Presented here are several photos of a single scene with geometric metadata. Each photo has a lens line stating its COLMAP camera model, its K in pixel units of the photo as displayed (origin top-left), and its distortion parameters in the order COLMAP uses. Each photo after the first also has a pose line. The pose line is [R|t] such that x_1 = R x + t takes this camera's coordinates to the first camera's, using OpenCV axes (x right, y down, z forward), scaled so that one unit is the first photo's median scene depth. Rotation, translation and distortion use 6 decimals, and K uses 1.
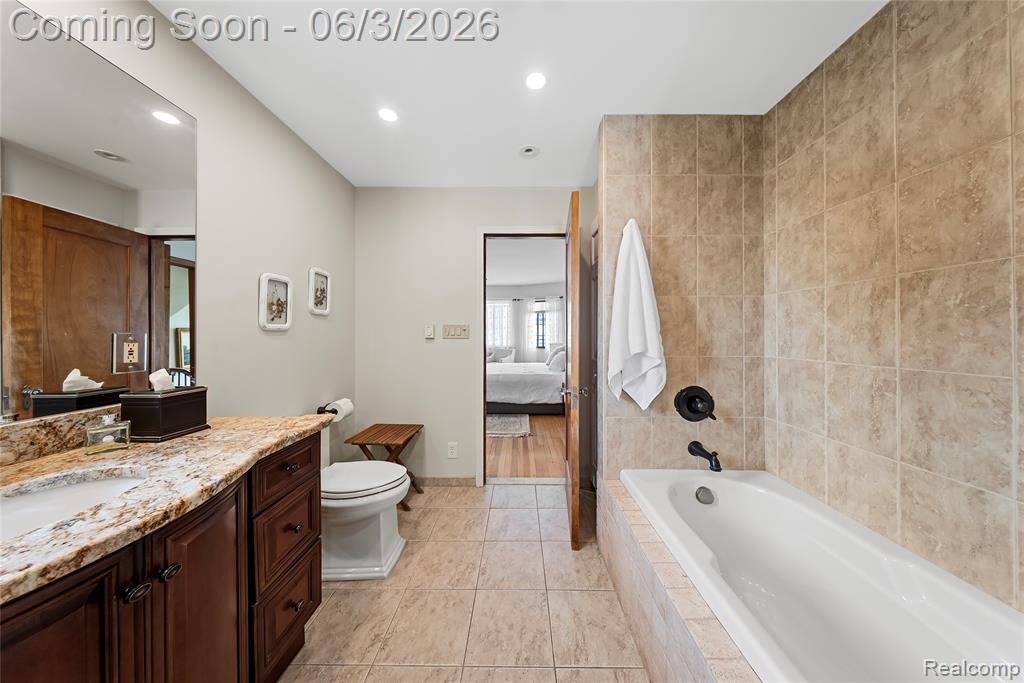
lens RADIAL K [[300.9, 0, 510.2], [0, 300.9, 337.0], [0, 0, 1]] dist [0.000669, -0.000124]
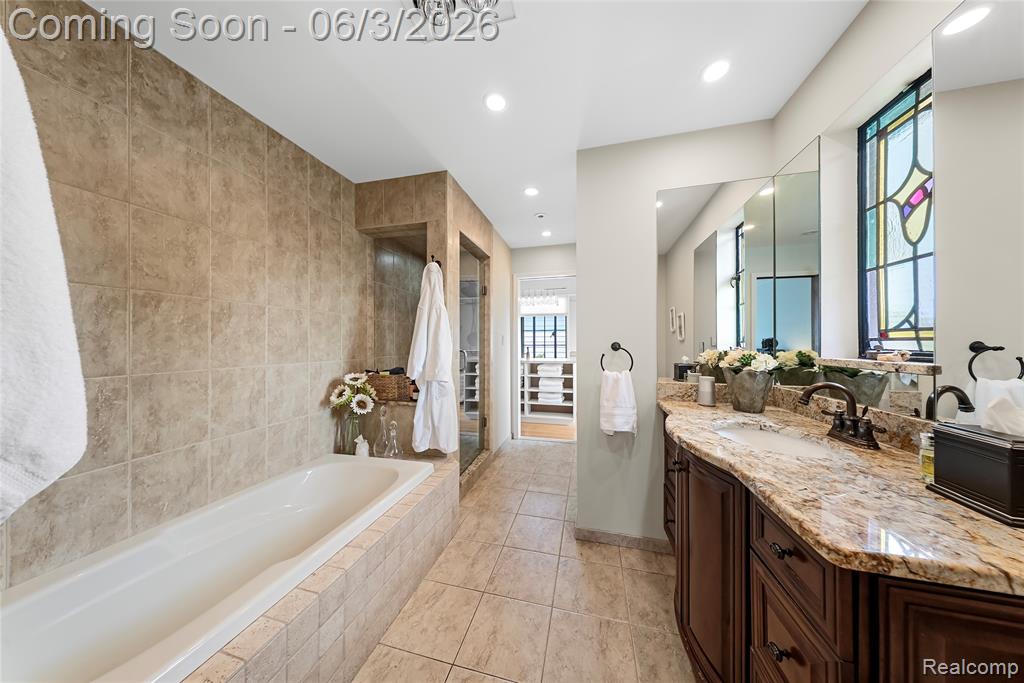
lens RADIAL K [[300.9, 0, 515.5], [0, 300.9, 339.7], [0, 0, 1]] dist [0.000669, -0.000124]
pose [[-0.978408, 0.004025, 0.206645, -0.324017], [0.003275, 0.999987, -0.003973, -0.017350], [-0.206658, -0.003211, -0.978408, 1.909625]]
